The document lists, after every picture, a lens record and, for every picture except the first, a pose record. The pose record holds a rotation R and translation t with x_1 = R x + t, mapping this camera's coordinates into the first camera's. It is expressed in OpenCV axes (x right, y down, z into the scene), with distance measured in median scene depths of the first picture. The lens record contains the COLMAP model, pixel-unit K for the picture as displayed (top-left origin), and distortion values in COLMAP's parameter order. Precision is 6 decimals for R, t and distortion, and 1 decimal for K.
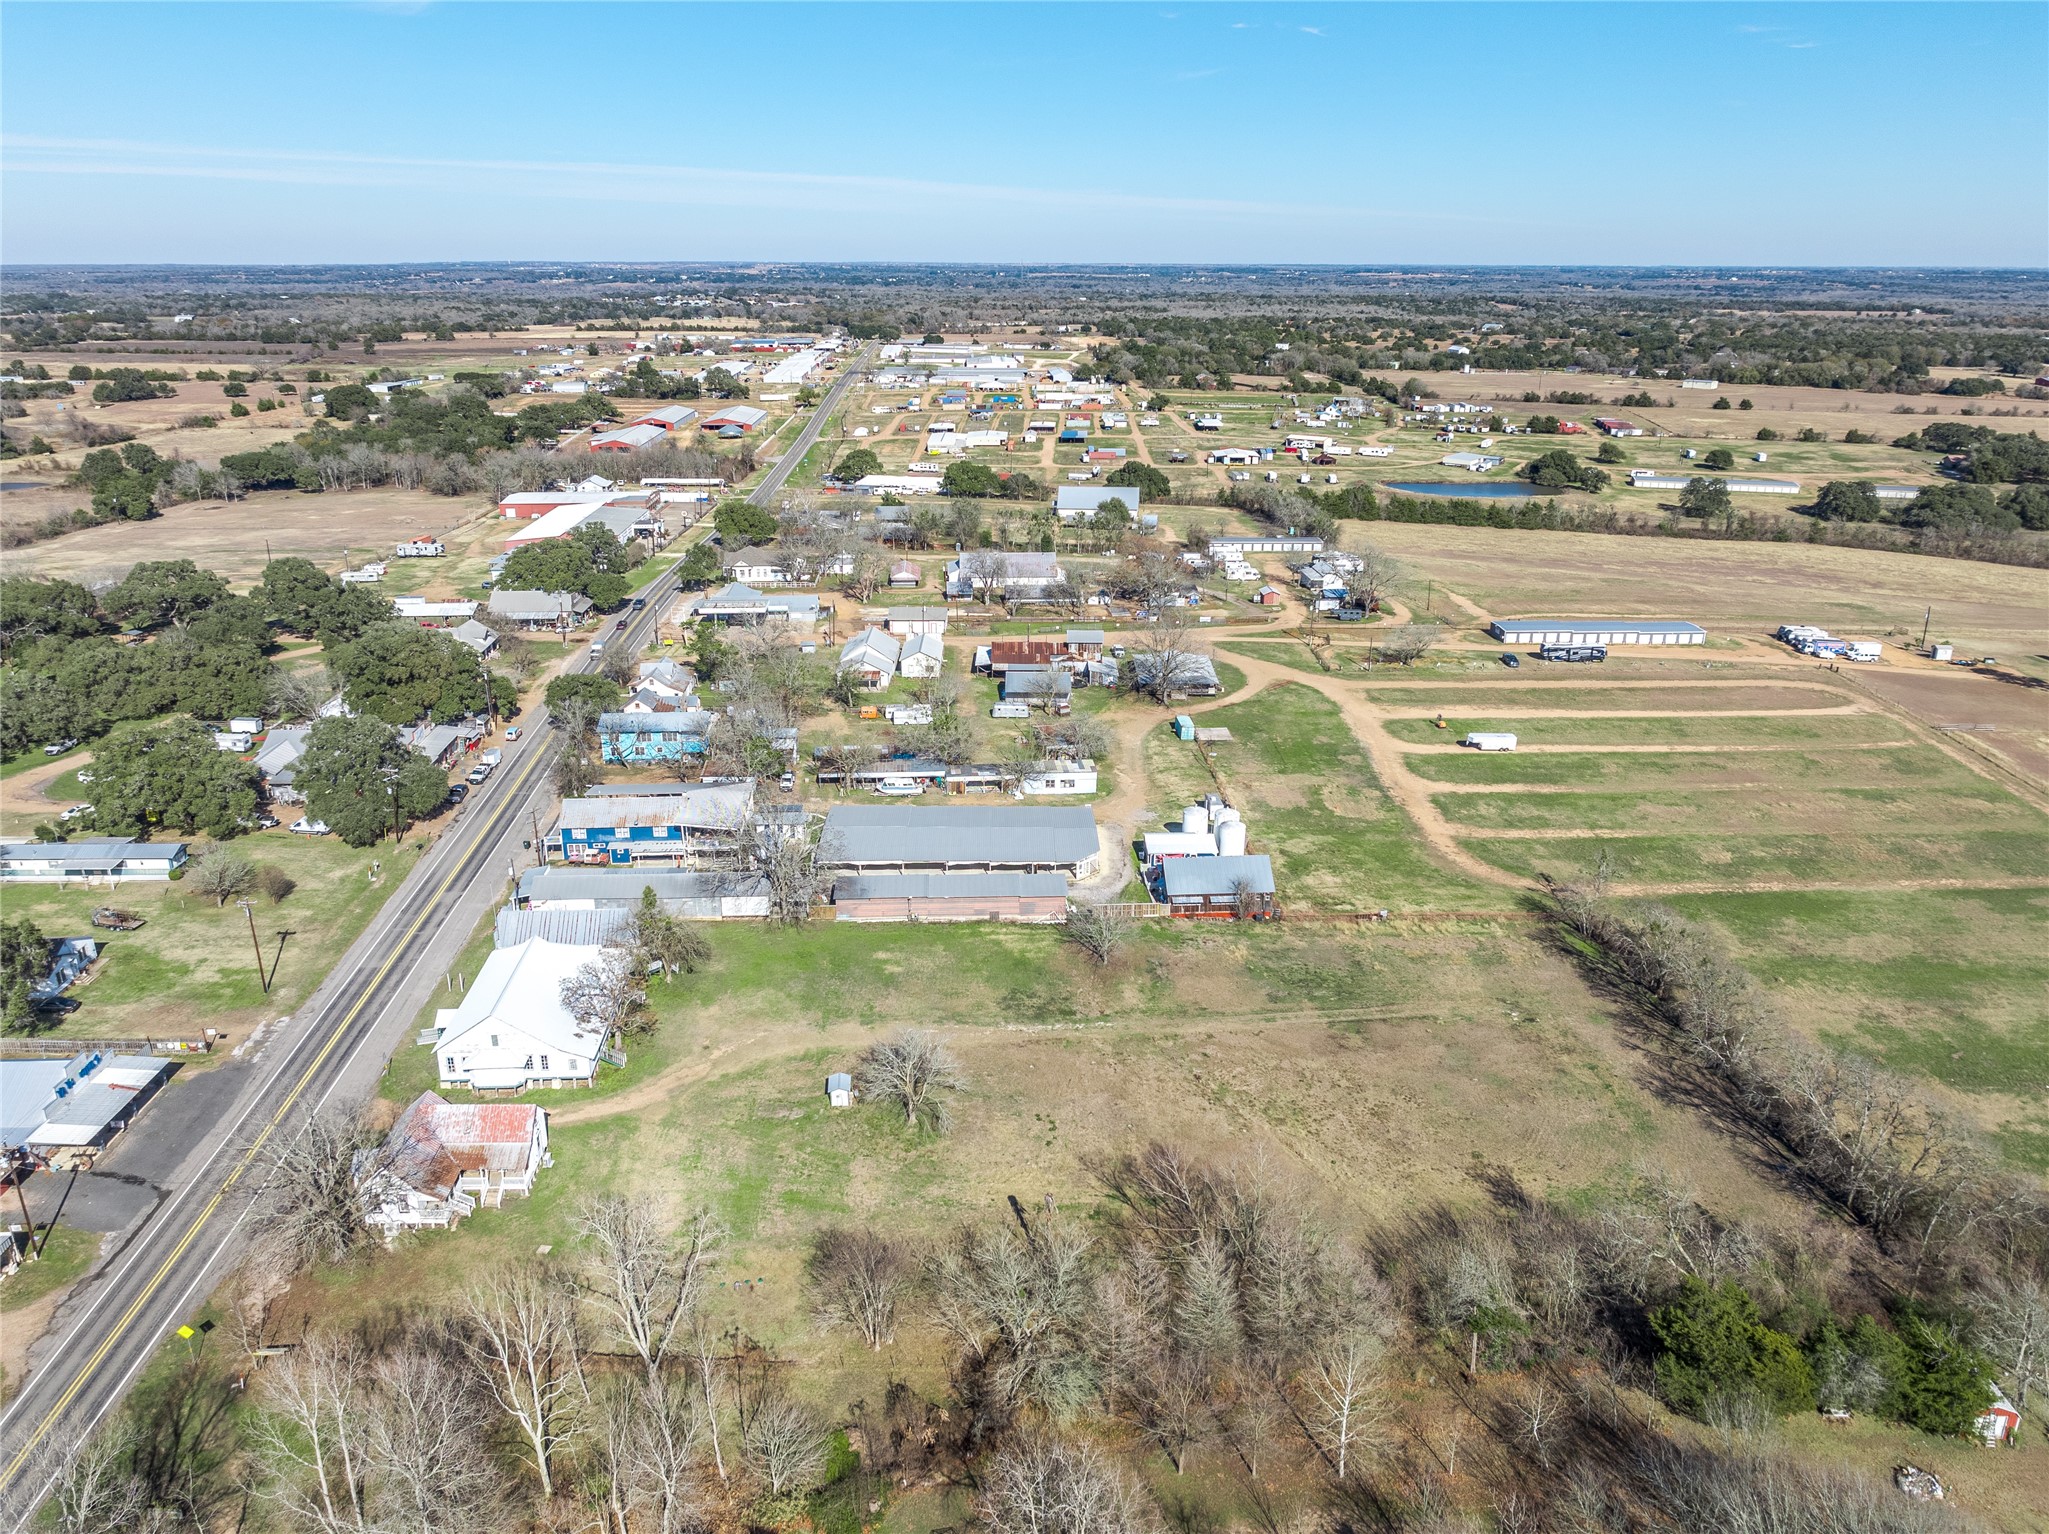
lens RADIAL K [[1464.7, 0, 1030.9], [0, 1464.7, 768.7], [0, 0, 1]] dist [-0.025586, 0.034915]
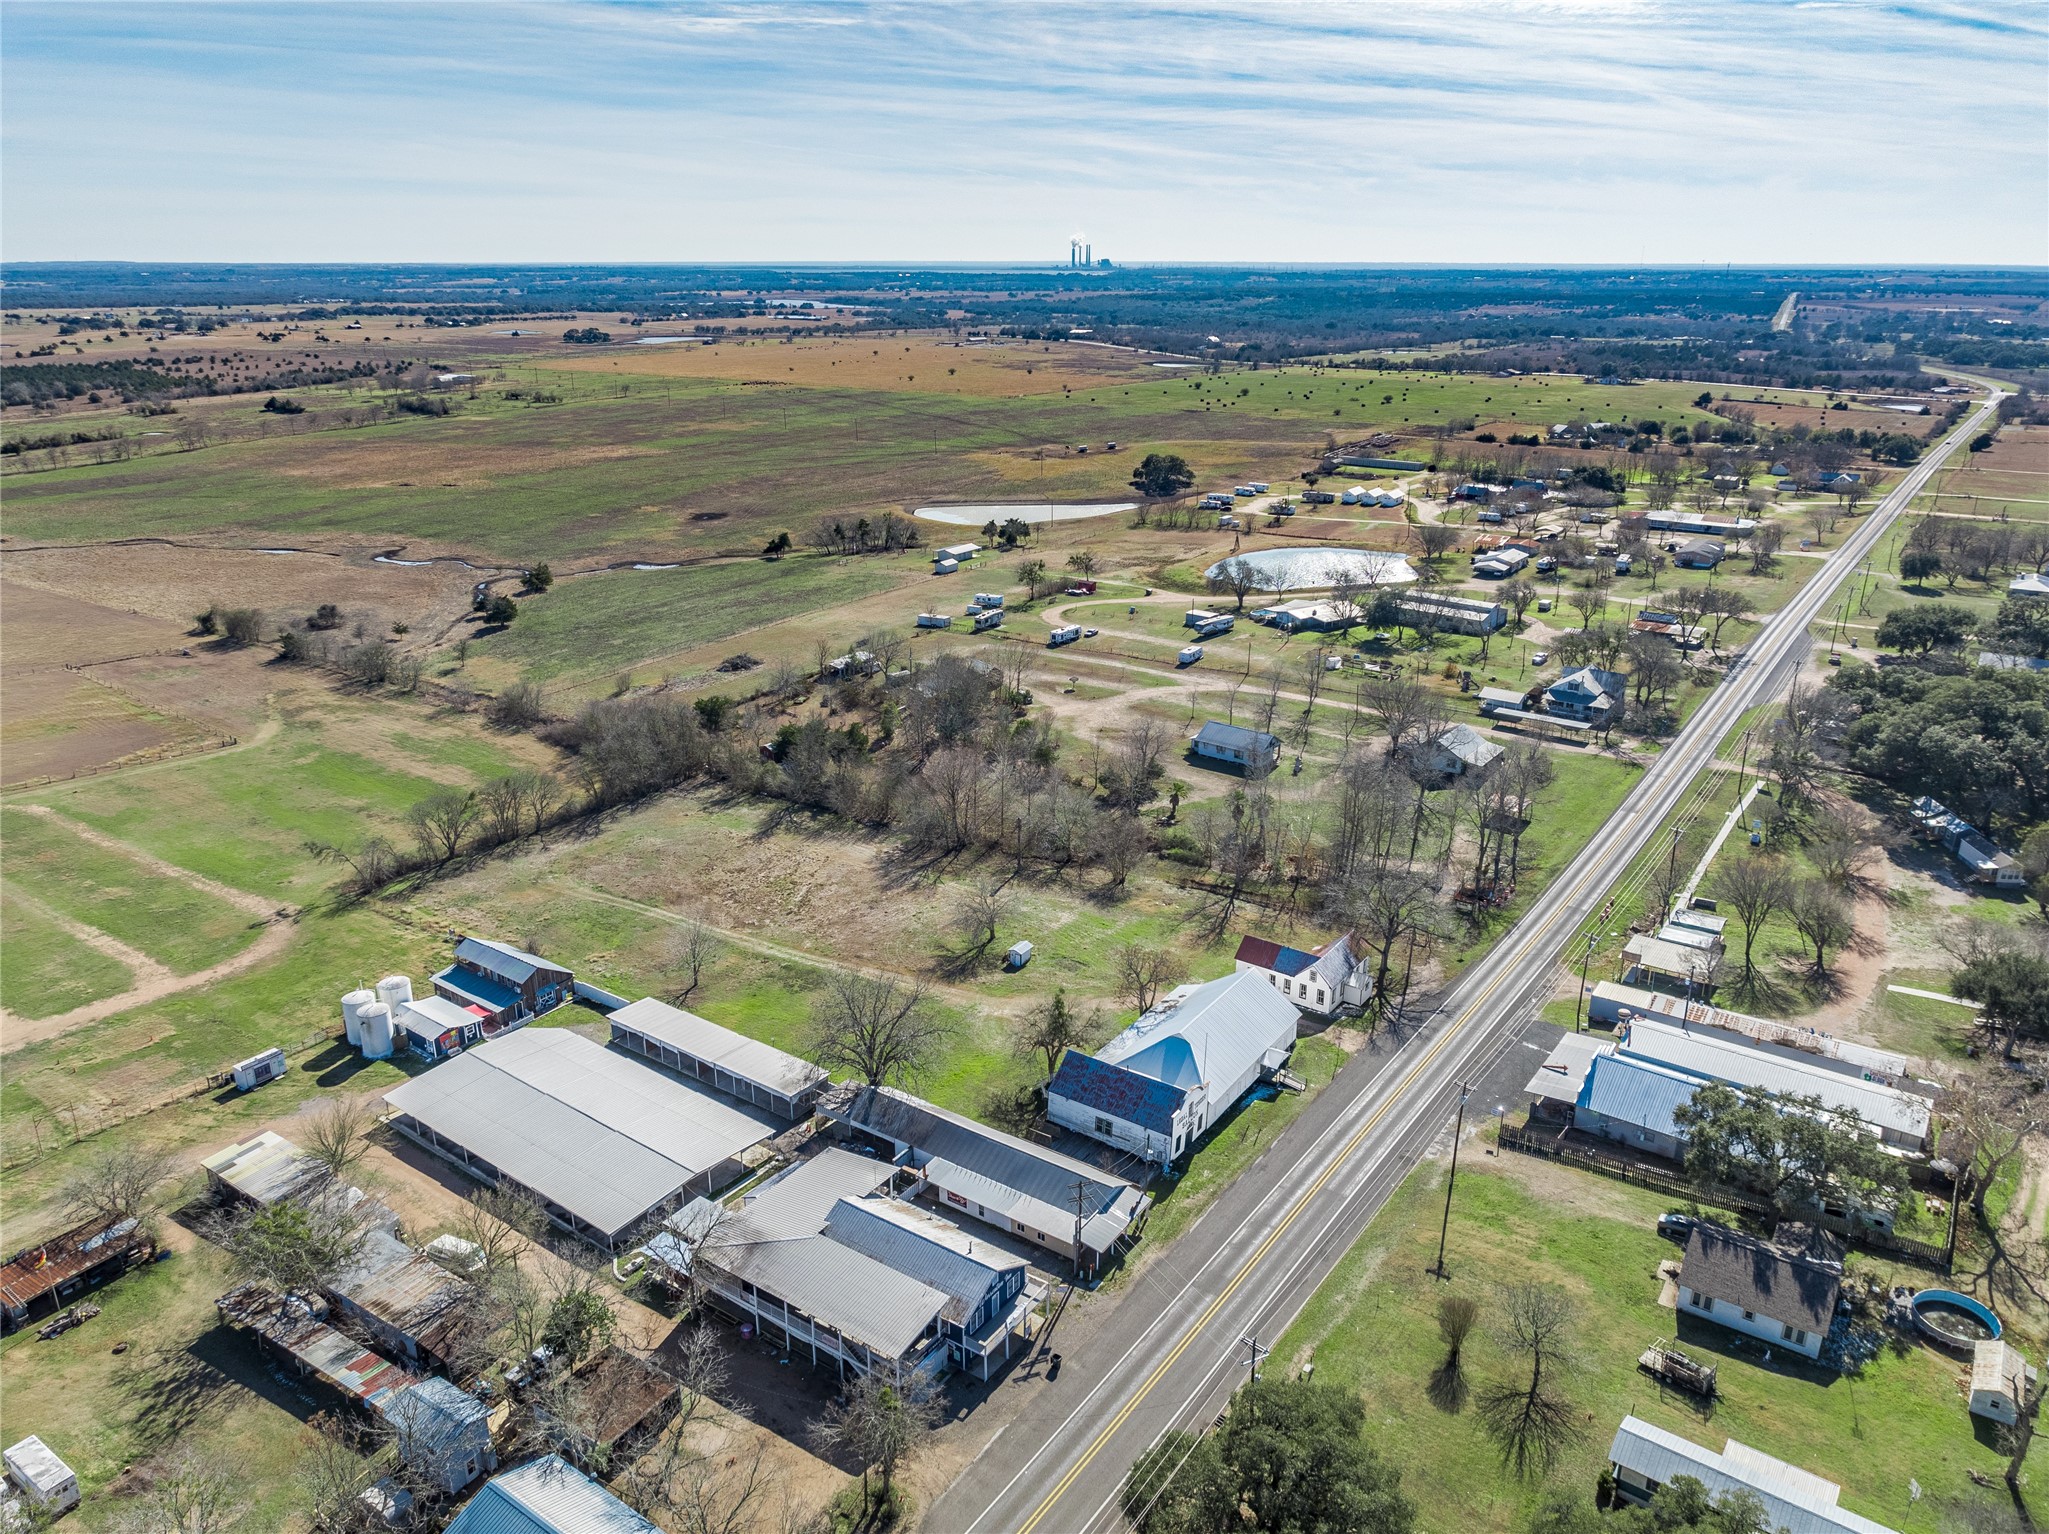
lens RADIAL K [[1464.7, 0, 1030.9], [0, 1464.7, 768.7], [0, 0, 1]] dist [-0.025586, 0.034915]
pose [[-0.778350, -0.215523, 0.589679, -0.563562], [0.203772, 0.801664, 0.561972, -0.415210], [-0.593842, 0.557571, -0.580057, 1.061106]]
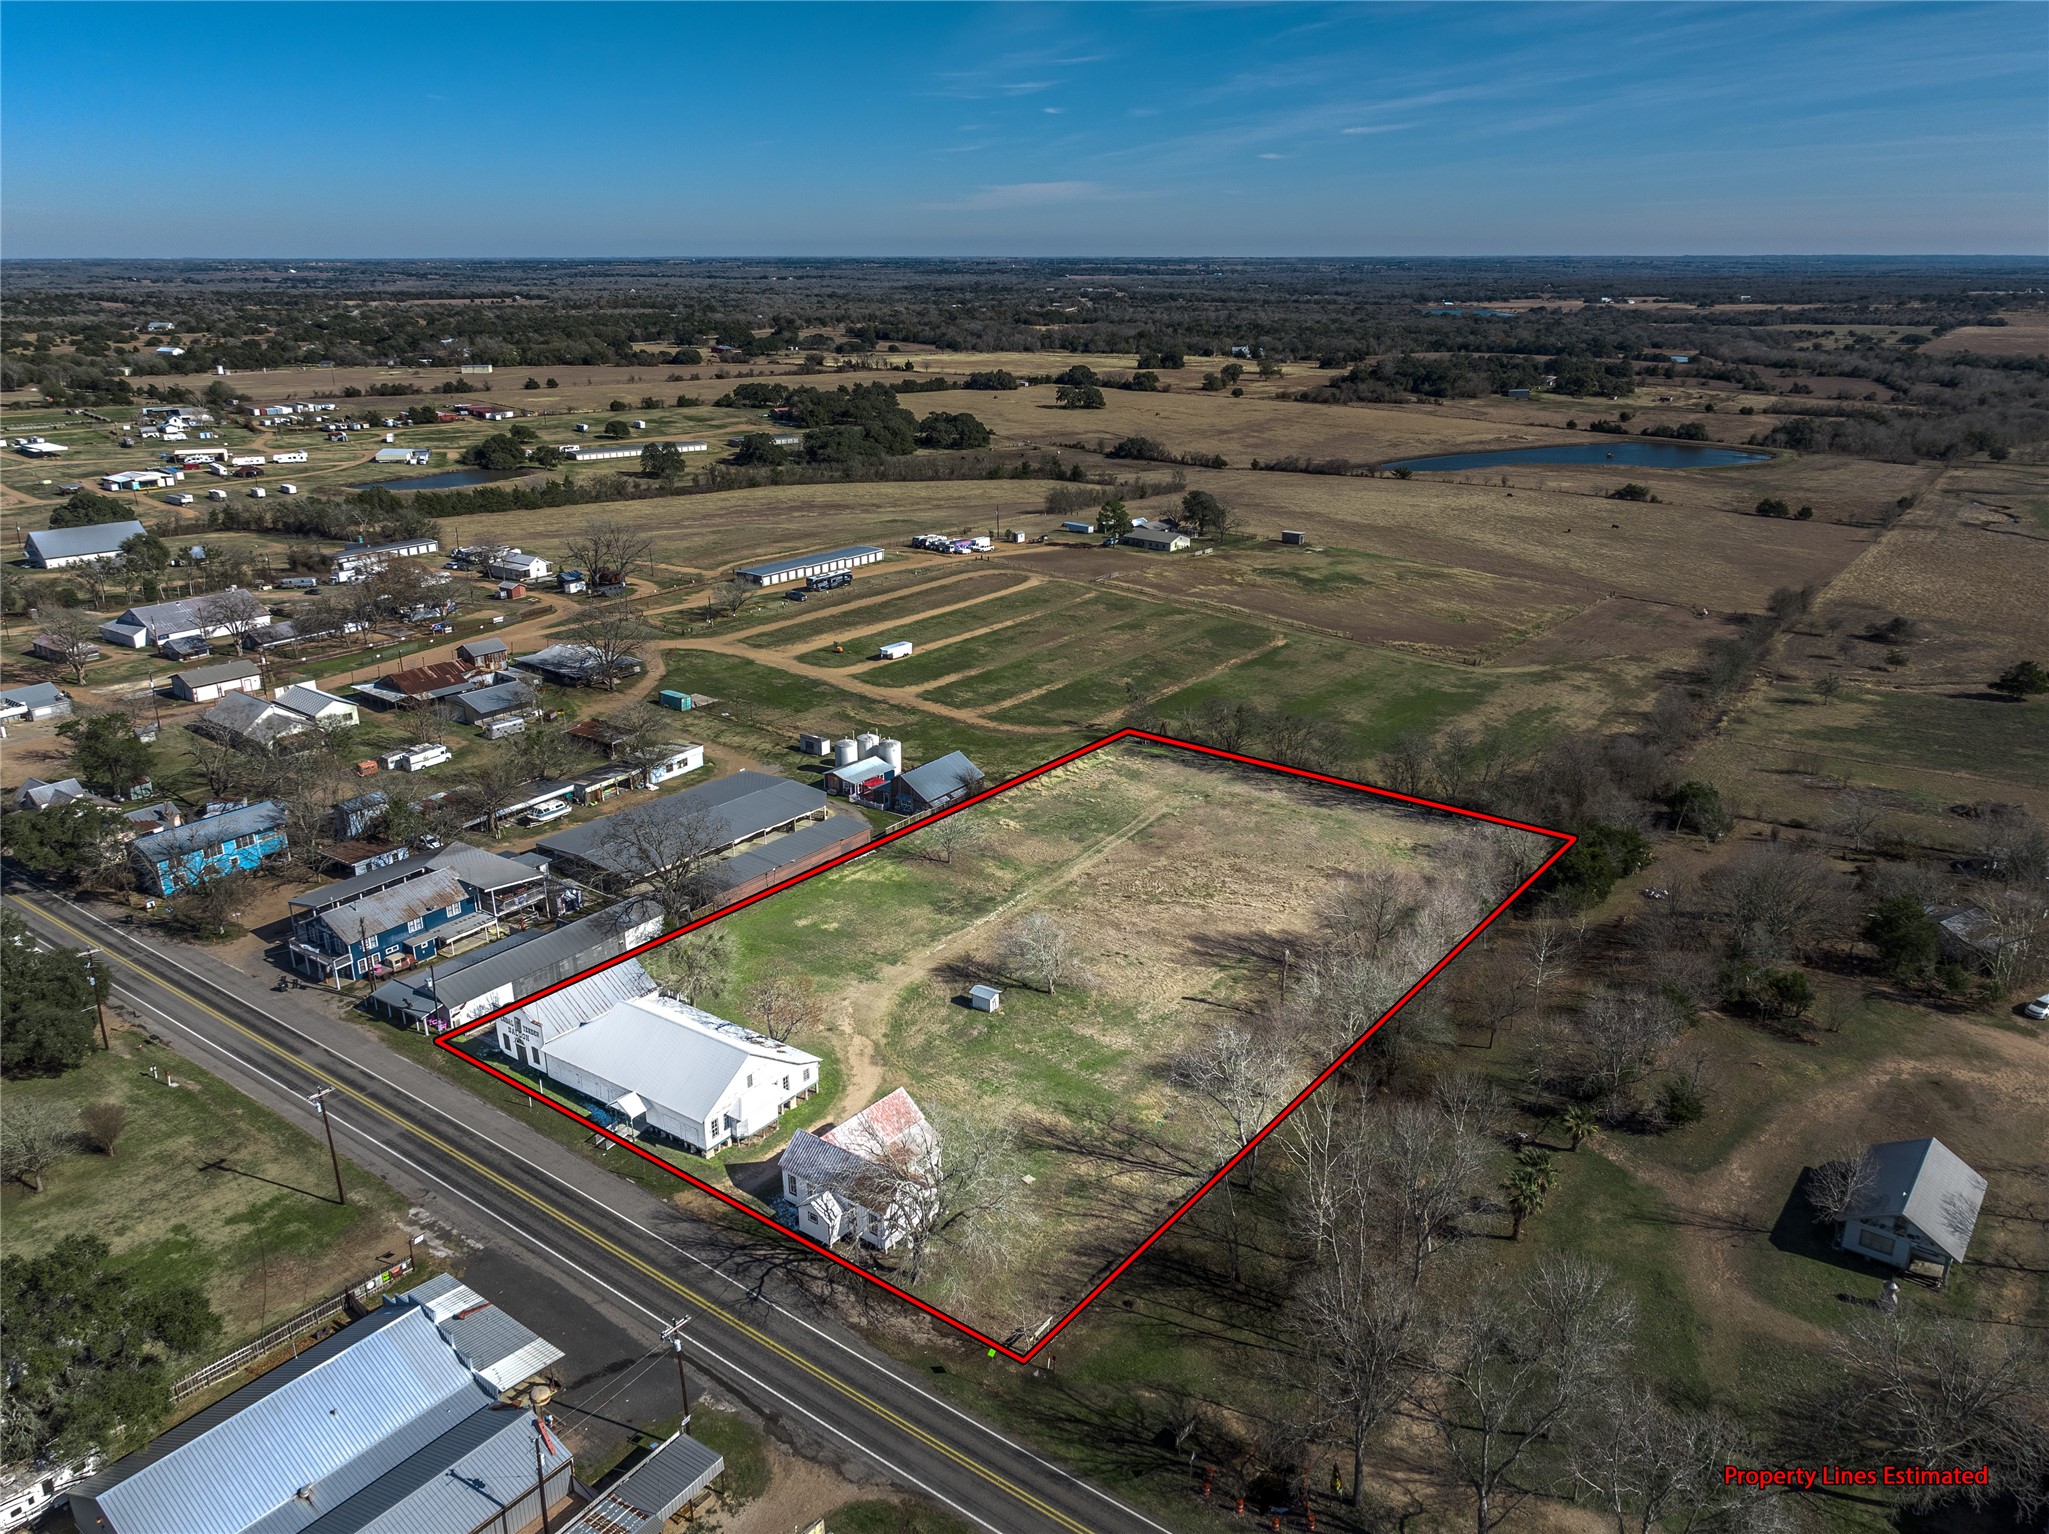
lens RADIAL K [[1464.7, 0, 1030.9], [0, 1464.7, 768.7], [0, 0, 1]] dist [-0.025586, 0.034915]
pose [[0.631706, -0.261827, 0.729653, -0.555209], [0.258336, 0.958535, 0.120301, -0.045285], [-0.730896, 0.112501, 0.673152, 0.134430]]
